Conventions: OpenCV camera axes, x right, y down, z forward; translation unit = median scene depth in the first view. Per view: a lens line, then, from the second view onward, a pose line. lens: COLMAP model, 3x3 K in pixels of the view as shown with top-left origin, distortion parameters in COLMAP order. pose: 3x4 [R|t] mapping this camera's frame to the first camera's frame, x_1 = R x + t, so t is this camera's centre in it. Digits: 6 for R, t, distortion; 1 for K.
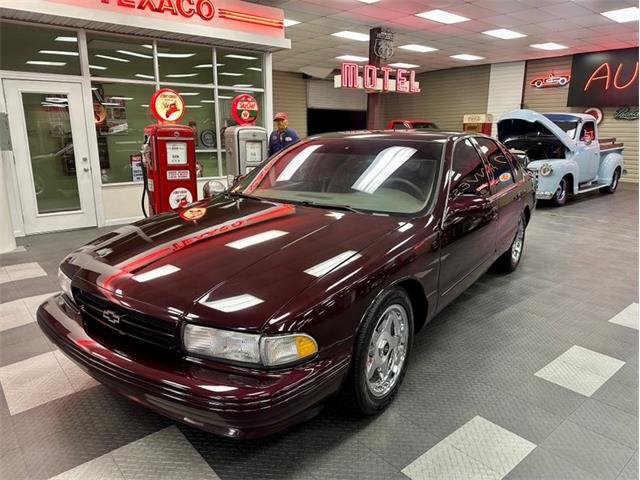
lens RADIAL K [[452.0, 0, 319.4], [0, 452.0, 239.6], [0, 0, 1]] dist [0.033295, -0.044397]
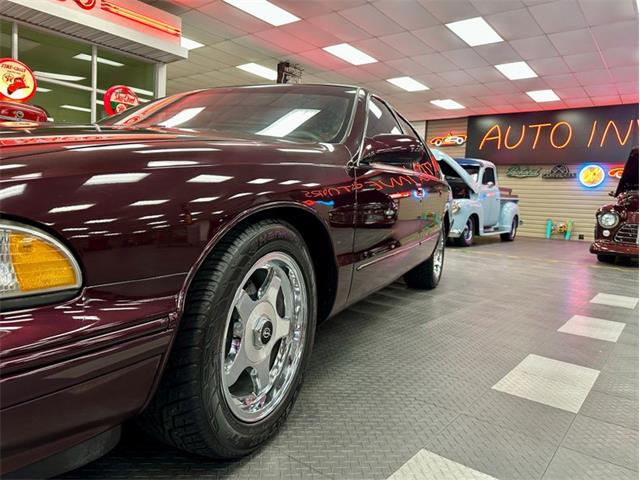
lens RADIAL K [[452.0, 0, 318.0], [0, 452.0, 237.5], [0, 0, 1]] dist [0.033295, -0.044397]
pose [[0.981037, 0.033503, 0.190902, 0.030799], [-0.004403, 0.988546, -0.150858, 0.064883], [-0.193770, 0.147157, 0.969948, 0.132580]]
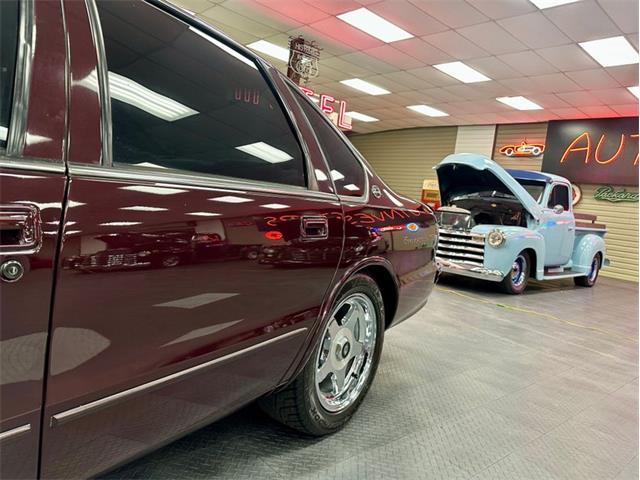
lens RADIAL K [[452.0, 0, 321.5], [0, 452.0, 237.3], [0, 0, 1]] dist [0.033295, -0.044397]
pose [[0.992695, 0.117416, 0.027755, 0.240450], [-0.111703, 0.981360, -0.156379, -0.020460], [-0.045599, 0.152136, 0.987307, 0.371068]]
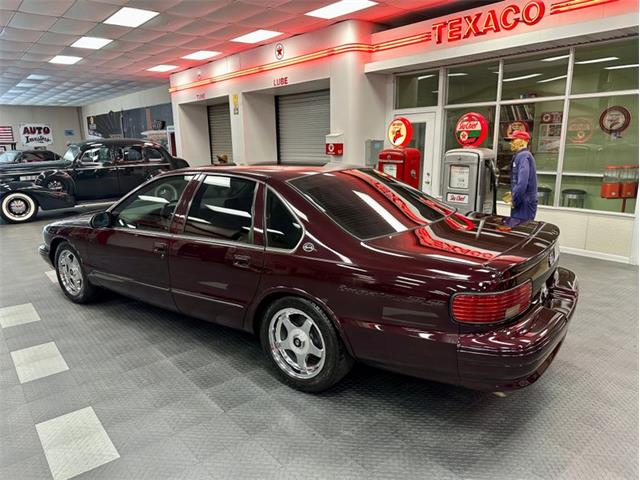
lens RADIAL K [[452.0, 0, 312.8], [0, 452.0, 243.4], [0, 0, 1]] dist [0.033295, -0.044397]
pose [[-0.017037, 0.213796, -0.976730, 0.626340], [-0.215243, 0.953183, 0.212397, -0.163238], [0.976412, 0.213853, 0.029778, 0.594710]]
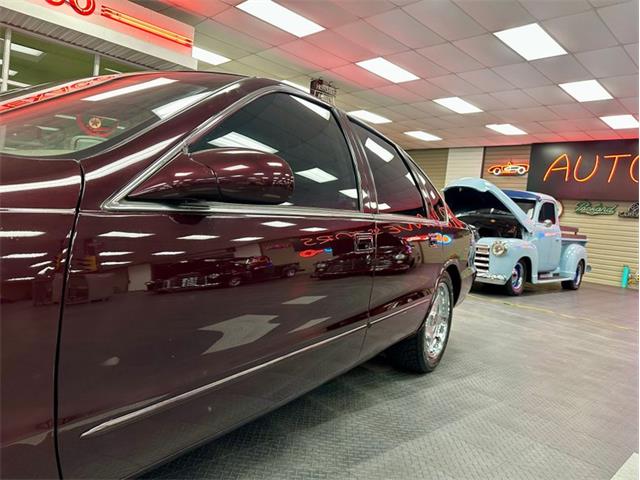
lens RADIAL K [[452.0, 0, 318.9], [0, 452.0, 238.6], [0, 0, 1]] dist [0.033295, -0.044397]
pose [[0.993657, 0.097314, 0.056355, 0.141642], [-0.084822, 0.977614, -0.192554, 0.015215], [-0.073832, 0.186552, 0.979667, 0.241290]]
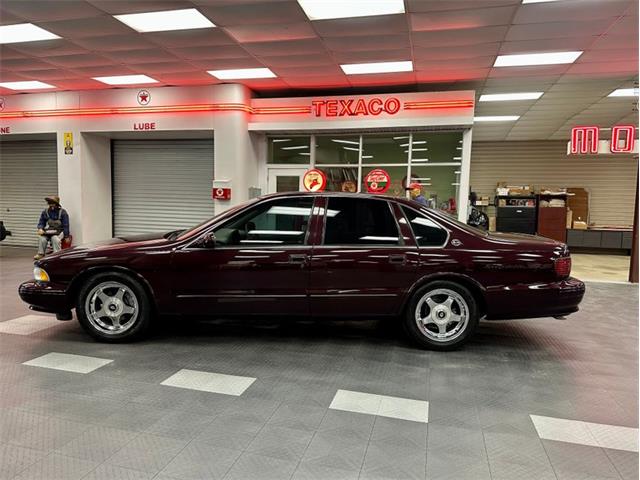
lens RADIAL K [[452.0, 0, 308.4], [0, 452.0, 238.3], [0, 0, 1]] dist [0.033295, -0.044397]
pose [[0.557743, 0.069431, -0.827105, 0.616382], [-0.213652, 0.974926, -0.062233, -0.019847], [0.802045, 0.211422, 0.558592, 0.171752]]
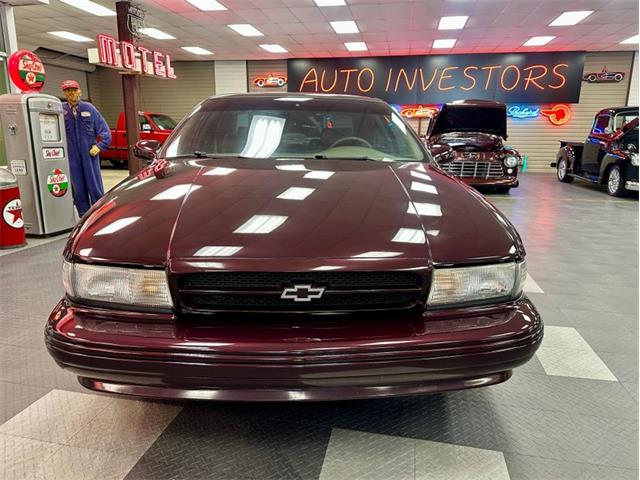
lens RADIAL K [[452.0, 0, 317.0], [0, 452.0, 236.7], [0, 0, 1]] dist [0.033295, -0.044397]
pose [[0.790562, -0.128256, 0.598801, -0.222682], [0.136523, 0.990125, 0.031830, 0.017974], [-0.596970, 0.056586, 0.800265, 0.114180]]
